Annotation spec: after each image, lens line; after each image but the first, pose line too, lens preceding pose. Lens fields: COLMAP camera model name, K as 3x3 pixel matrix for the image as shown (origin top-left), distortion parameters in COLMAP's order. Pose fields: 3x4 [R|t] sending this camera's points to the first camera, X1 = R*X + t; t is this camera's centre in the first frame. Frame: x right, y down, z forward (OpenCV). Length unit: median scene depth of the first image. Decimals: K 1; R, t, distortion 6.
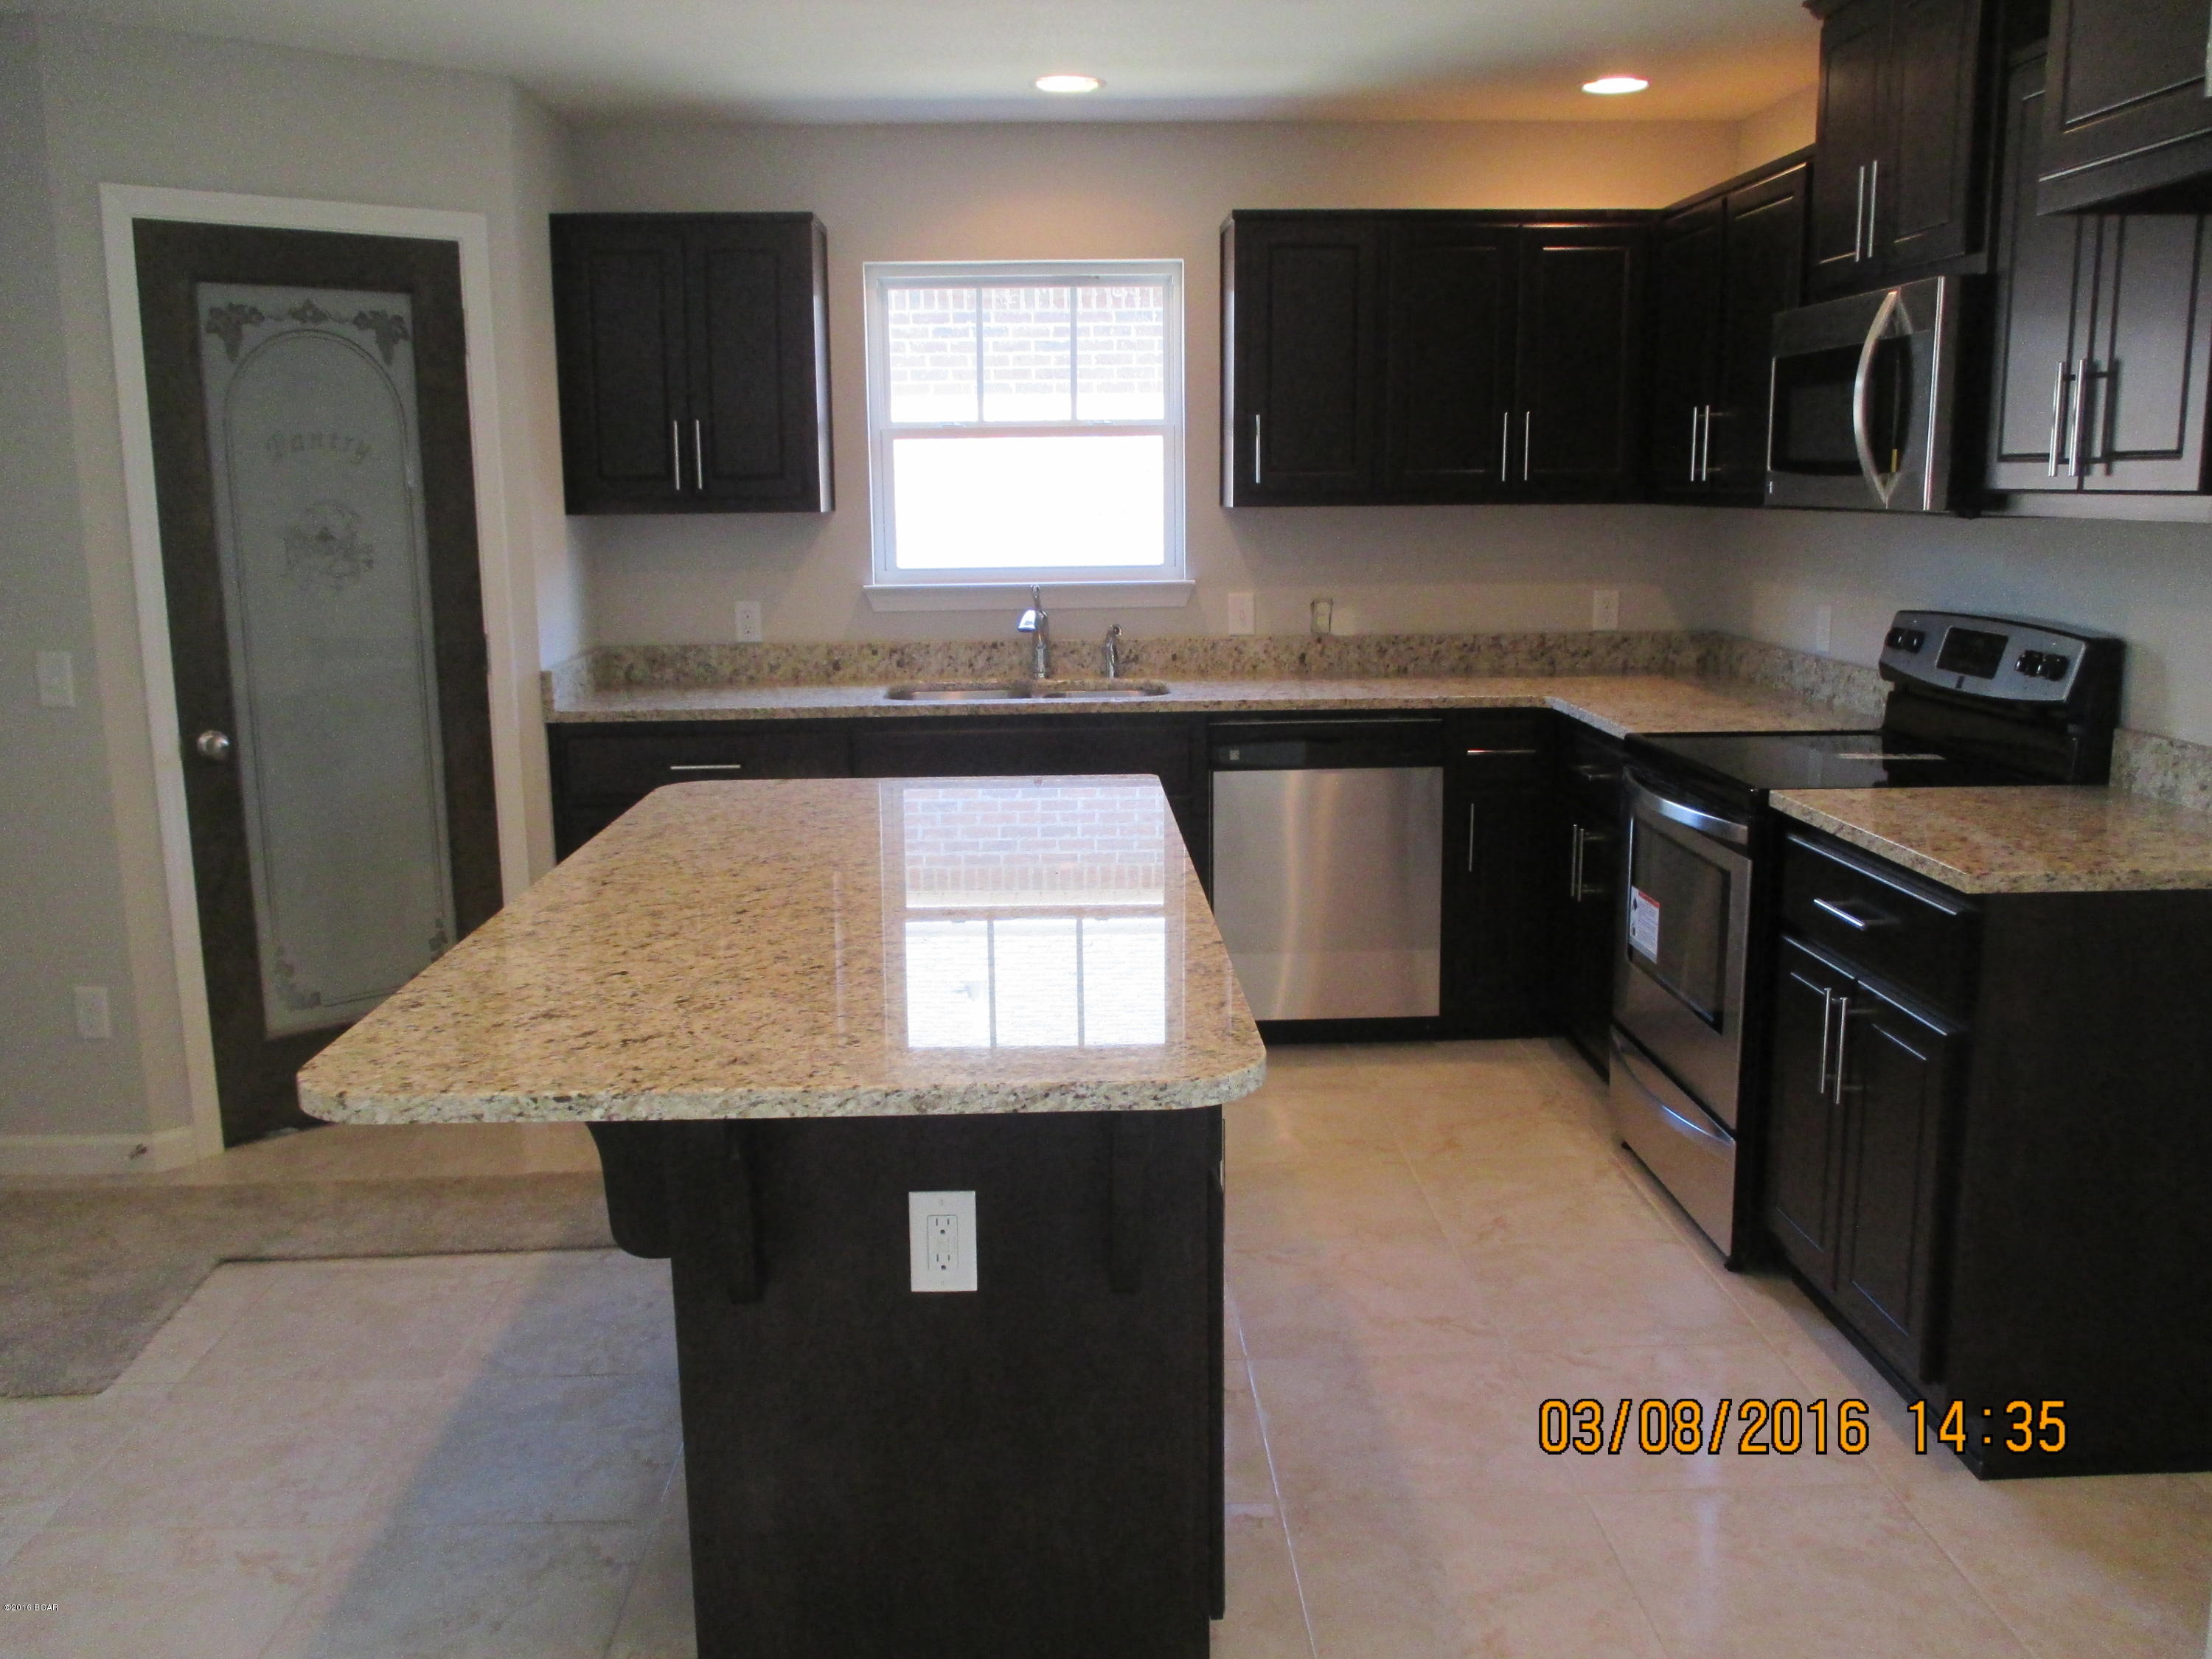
lens RADIAL K [[1824.2, 0, 1112.6], [0, 1824.2, 825.1], [0, 0, 1]] dist [-0.023735, -0.006598]
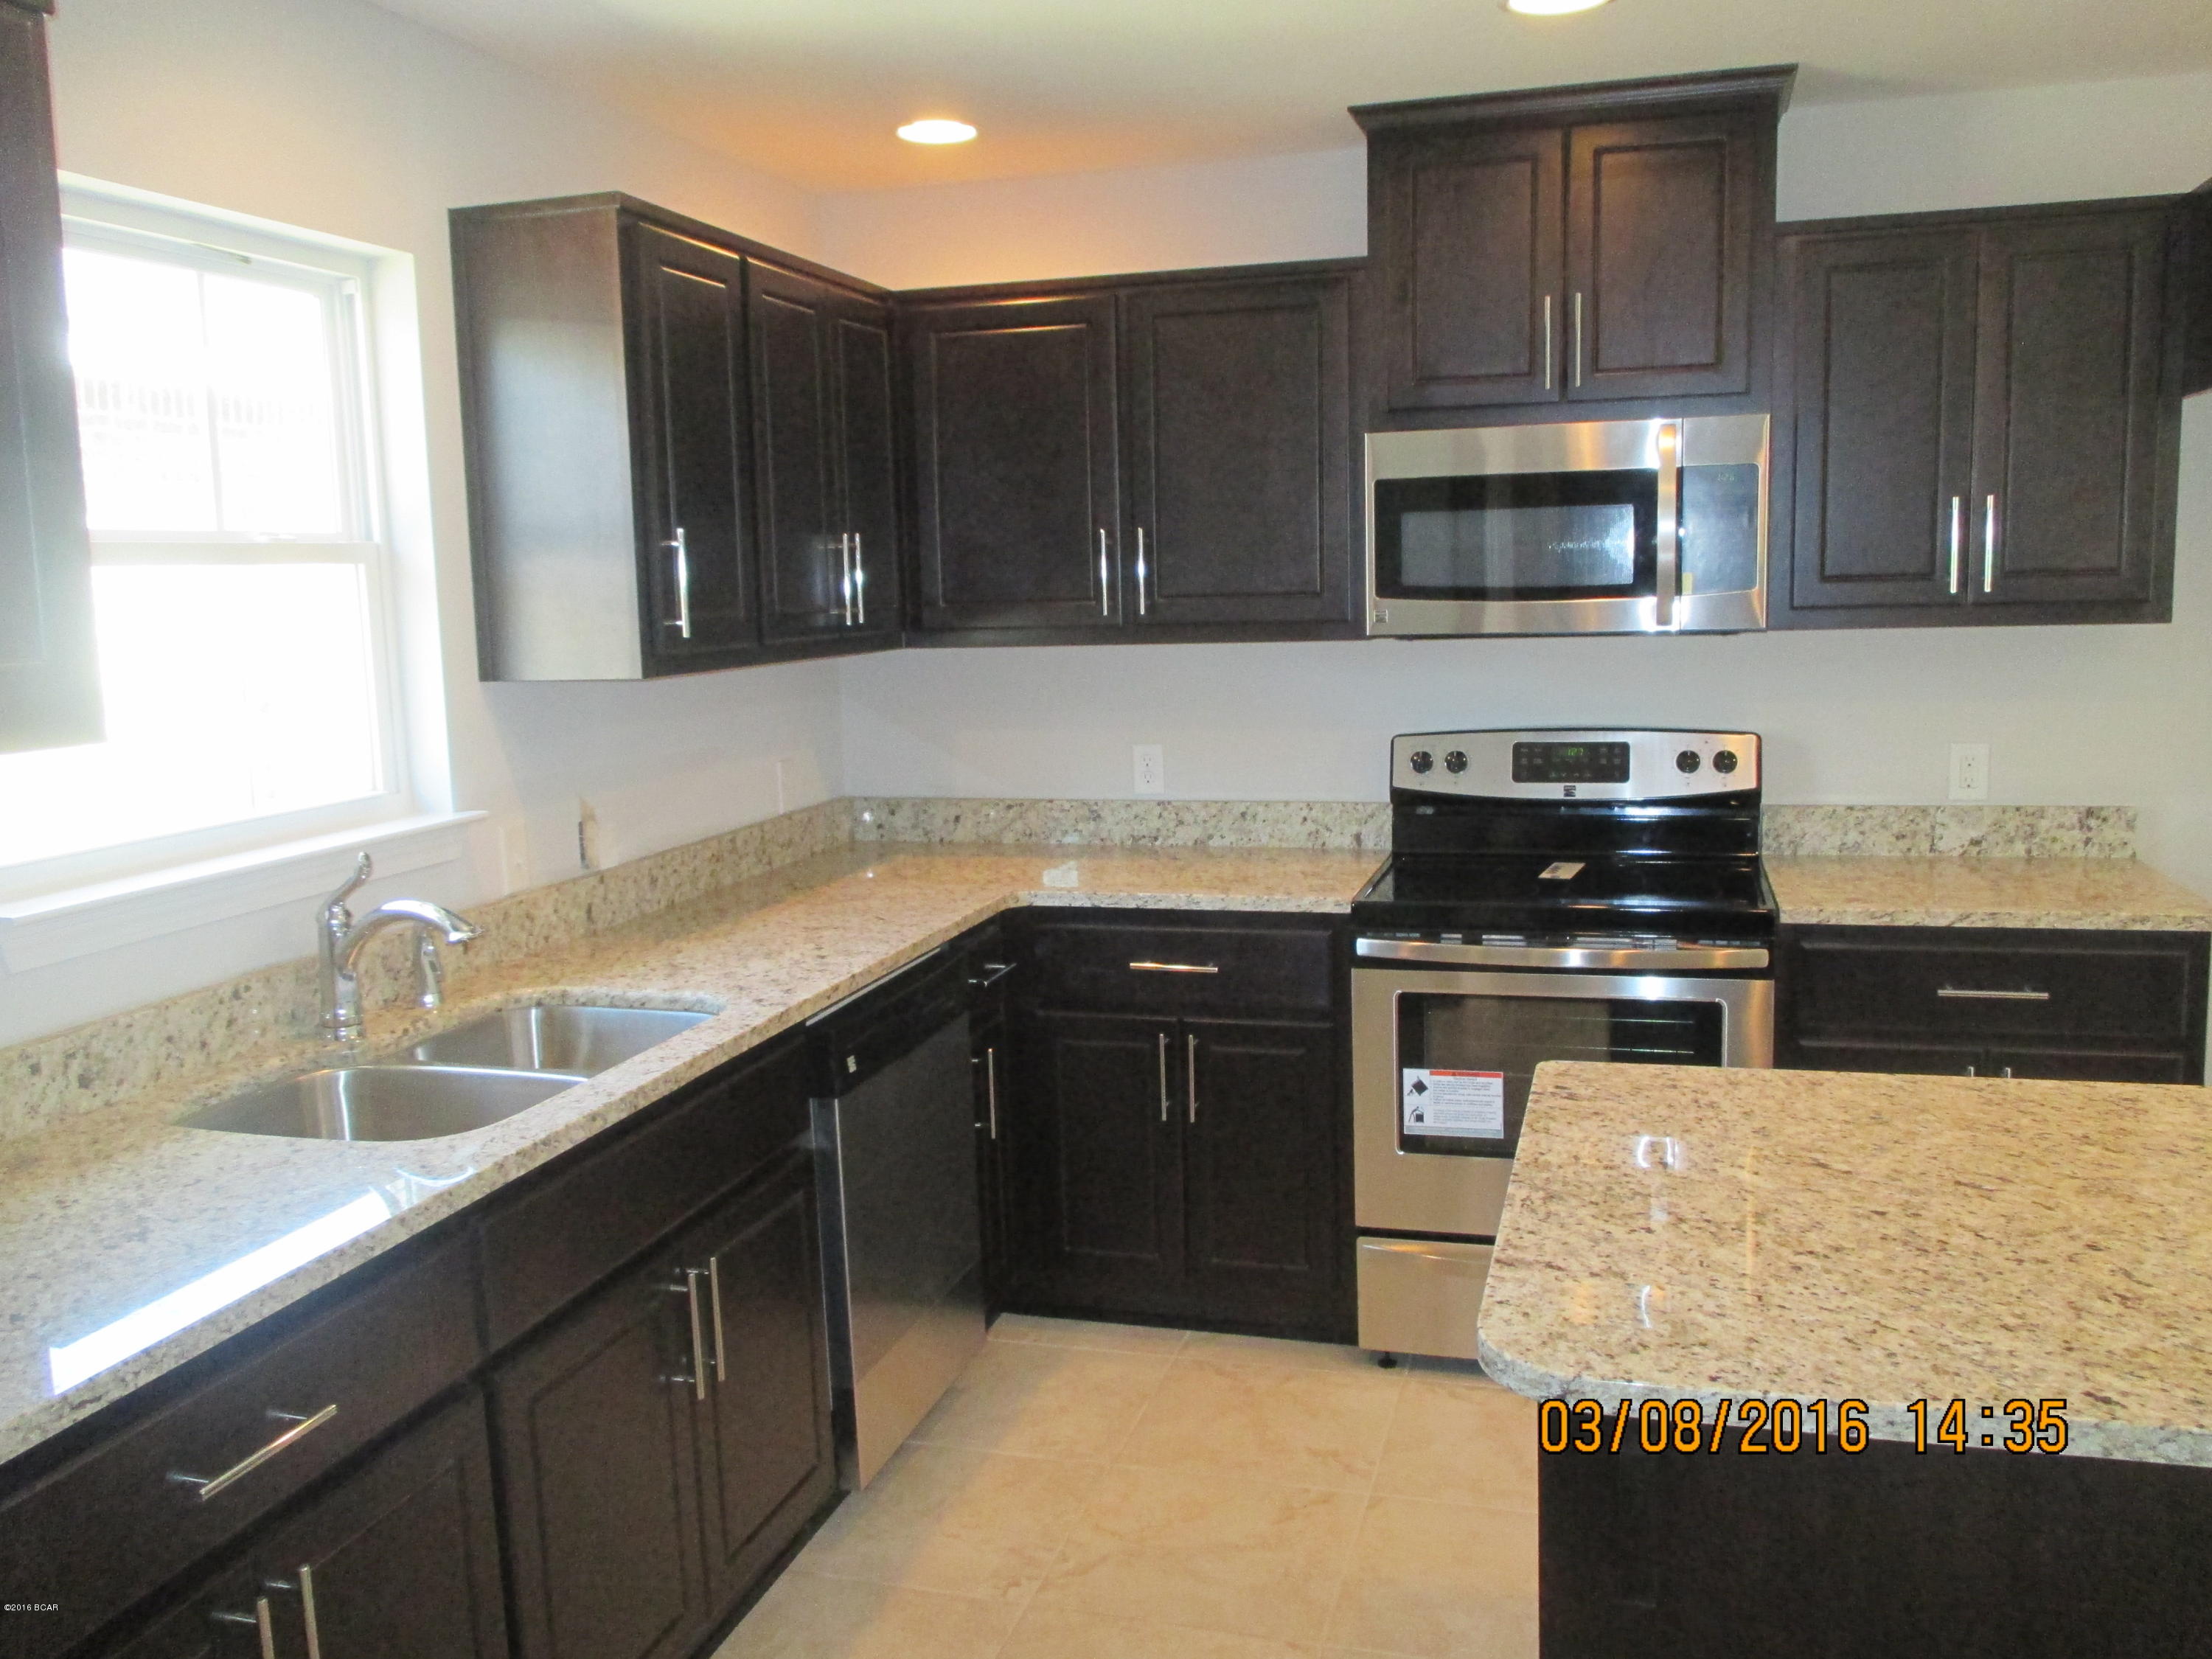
lens RADIAL K [[1824.2, 0, 1112.6], [0, 1824.2, 825.1], [0, 0, 1]] dist [-0.023735, -0.006598]
pose [[0.325360, -0.127485, 0.936957, -0.428741], [0.201531, 0.977453, 0.063013, -0.124466], [-0.923865, 0.168323, 0.343717, 0.608847]]
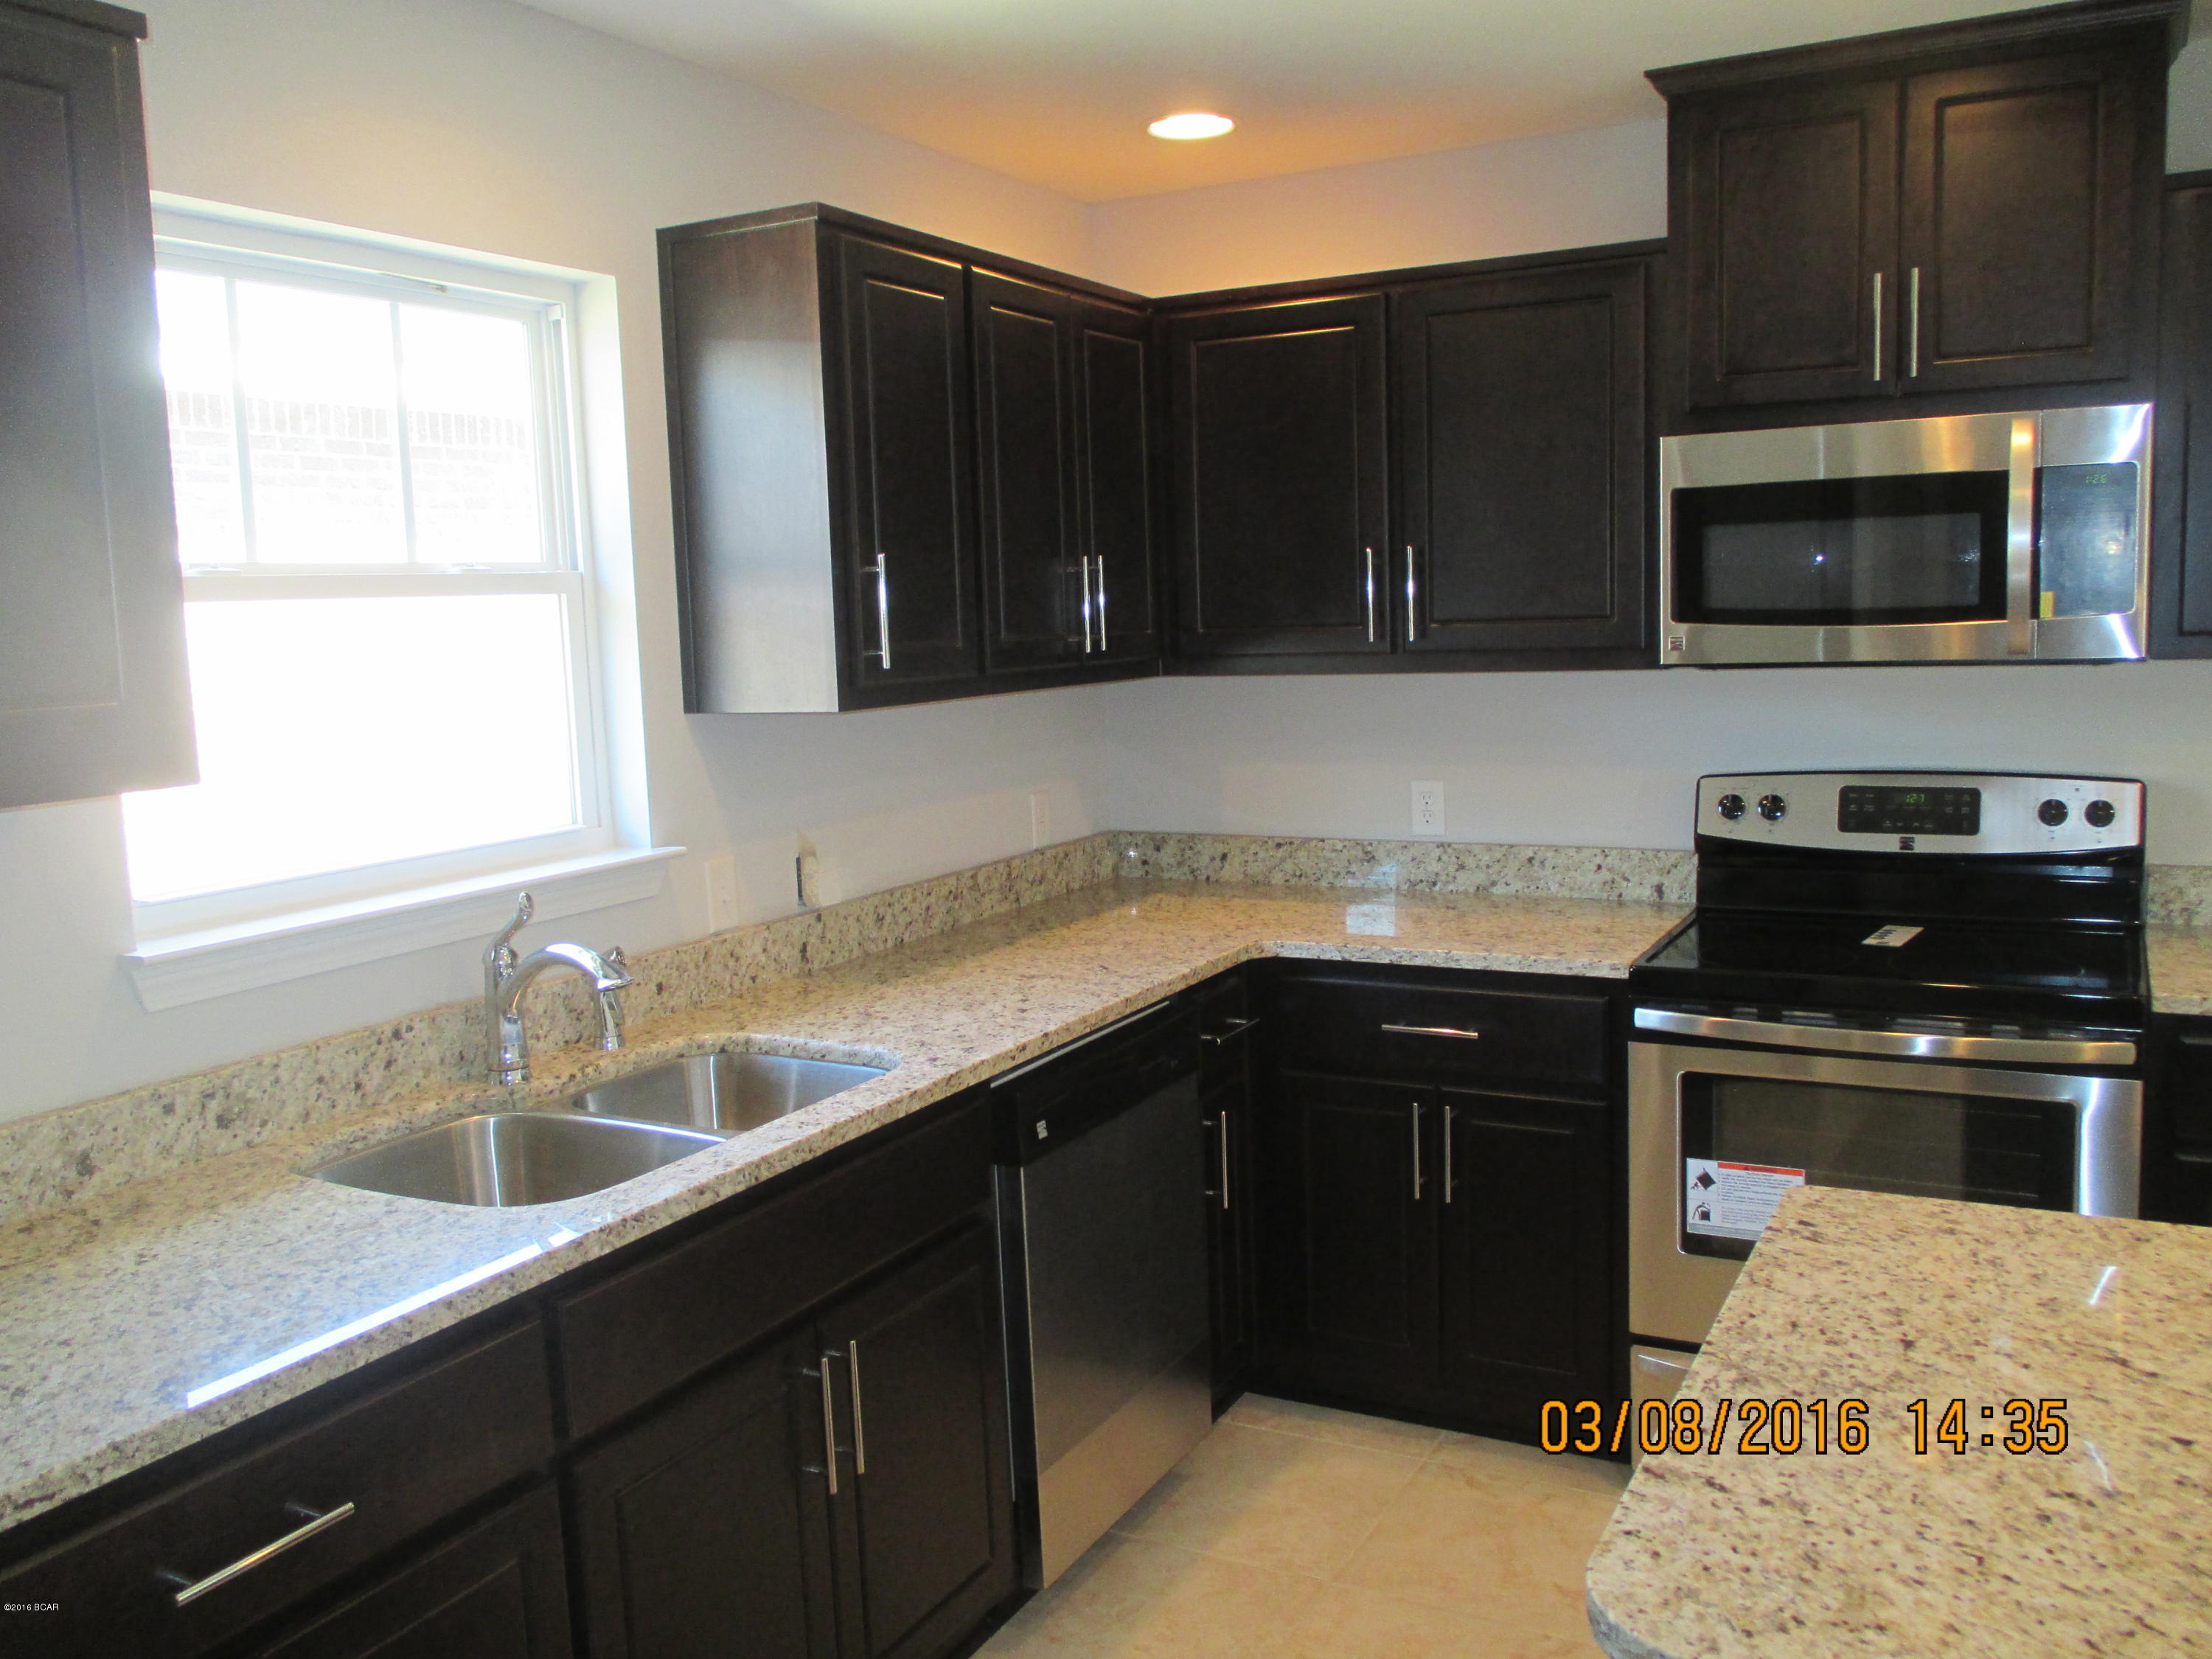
lens RADIAL K [[1824.2, 0, 1112.6], [0, 1824.2, 825.1], [0, 0, 1]] dist [-0.023735, -0.006598]
pose [[0.517905, -0.110985, 0.848208, -0.358871], [0.189576, 0.981784, 0.012710, -0.121384], [-0.834167, 0.154218, 0.529511, 0.582534]]
